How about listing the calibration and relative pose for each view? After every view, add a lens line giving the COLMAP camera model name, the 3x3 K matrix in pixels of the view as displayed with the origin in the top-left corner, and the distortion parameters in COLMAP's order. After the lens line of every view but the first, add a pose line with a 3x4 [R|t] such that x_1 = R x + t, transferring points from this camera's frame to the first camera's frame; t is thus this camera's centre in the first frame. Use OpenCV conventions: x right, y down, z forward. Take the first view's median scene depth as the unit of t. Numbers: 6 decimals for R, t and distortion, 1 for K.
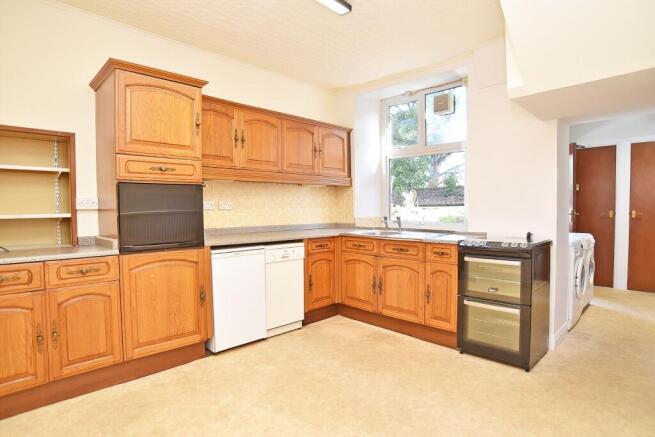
lens RADIAL K [[351.8, 0, 327.5], [0, 351.8, 218.5], [0, 0, 1]] dist [-0.031141, 0.001122]
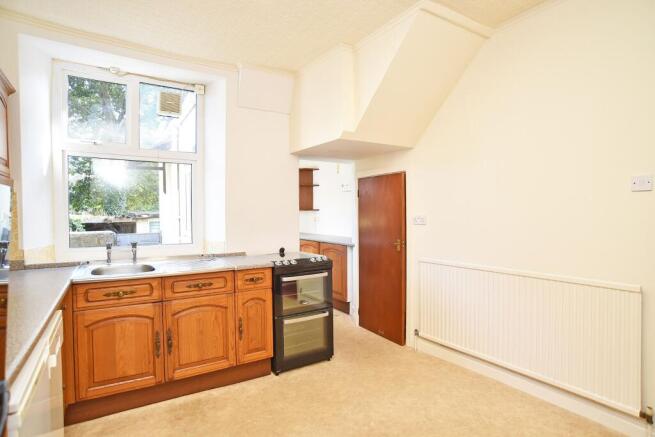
lens RADIAL K [[351.8, 0, 327.5], [0, 351.8, 218.5], [0, 0, 1]] dist [-0.031141, 0.001122]
pose [[0.203032, -0.007059, 0.979147, -0.542592], [0.032616, 0.999468, 0.000442, -0.054832], [-0.978629, 0.031846, 0.203154, 0.617489]]
